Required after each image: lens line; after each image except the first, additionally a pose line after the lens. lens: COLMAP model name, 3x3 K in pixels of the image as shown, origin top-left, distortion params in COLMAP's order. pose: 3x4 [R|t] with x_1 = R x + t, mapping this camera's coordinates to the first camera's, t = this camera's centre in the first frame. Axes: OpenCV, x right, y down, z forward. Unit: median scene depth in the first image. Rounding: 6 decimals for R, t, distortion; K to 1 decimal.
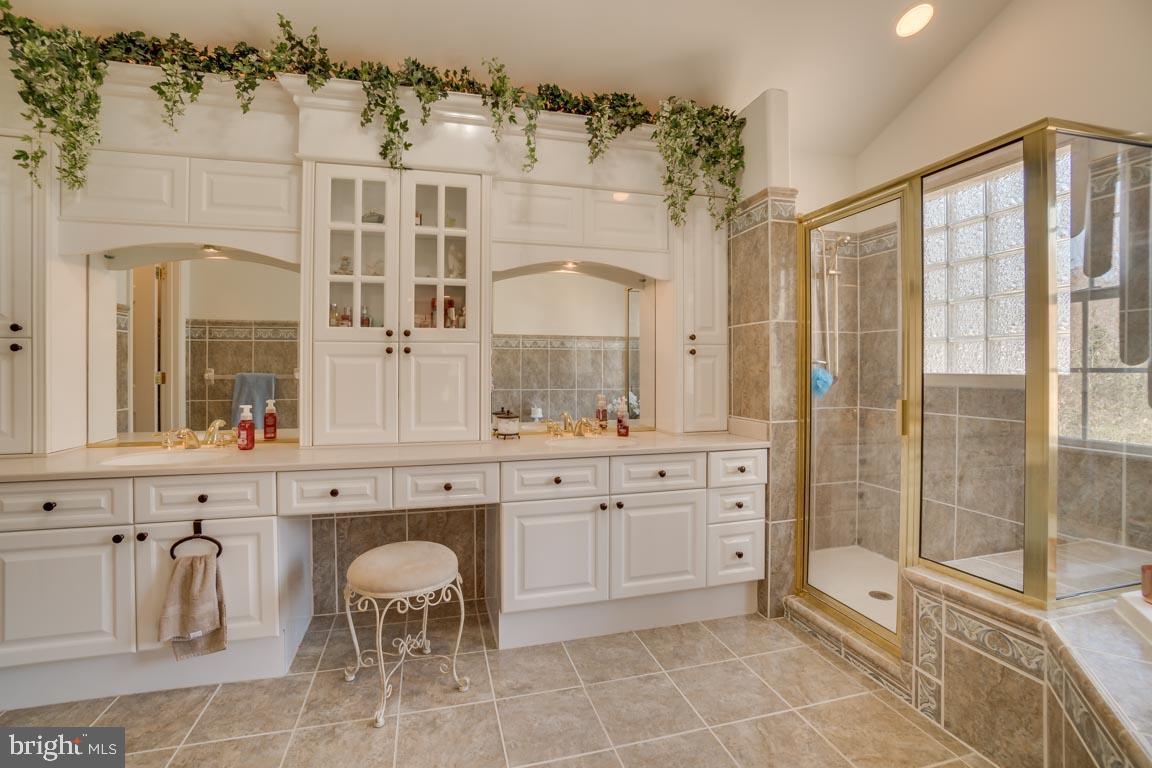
lens RADIAL K [[516.8, 0, 574.9], [0, 516.8, 365.4], [0, 0, 1]] dist [-0.060668, 0.021428]
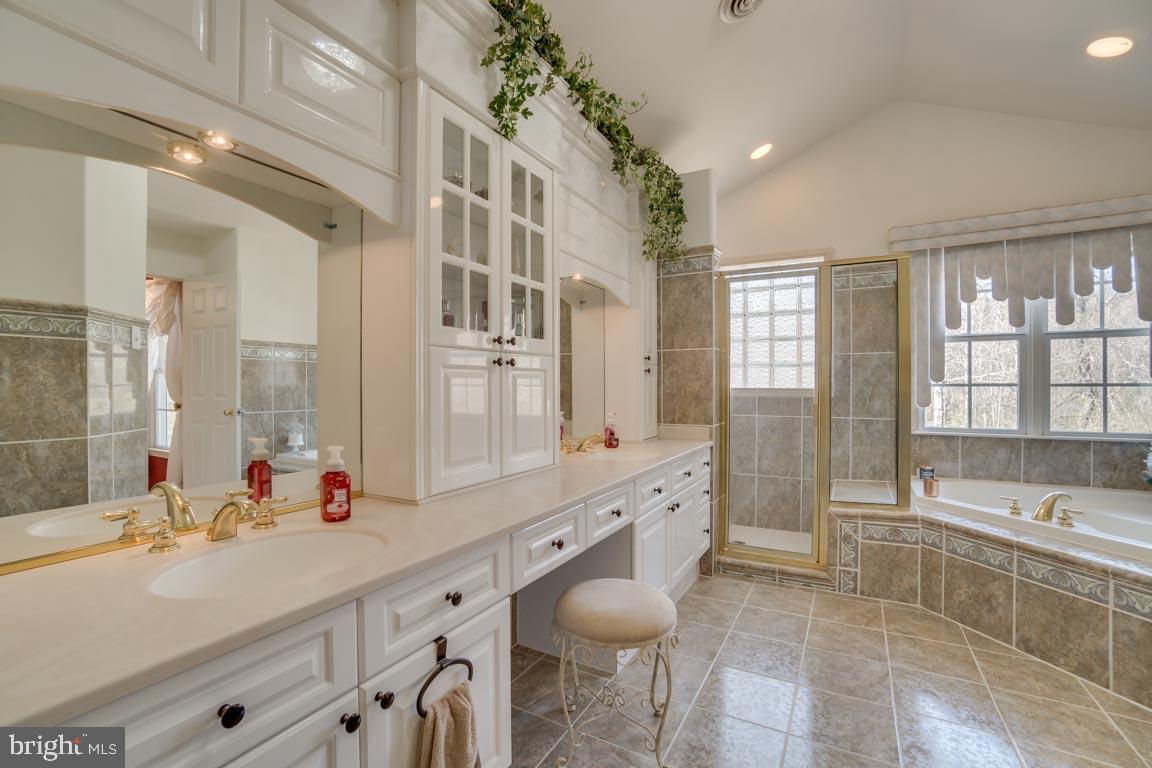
lens RADIAL K [[511.3, 0, 576.0], [0, 511.3, 384.0], [0, 0, 1]] dist [-0.061144, 0.021480]
pose [[0.697937, 0.000765, 0.716159, -0.851391], [-0.004253, 0.999986, 0.003076, 0.001889], [-0.716147, -0.005193, 0.697930, 0.371137]]
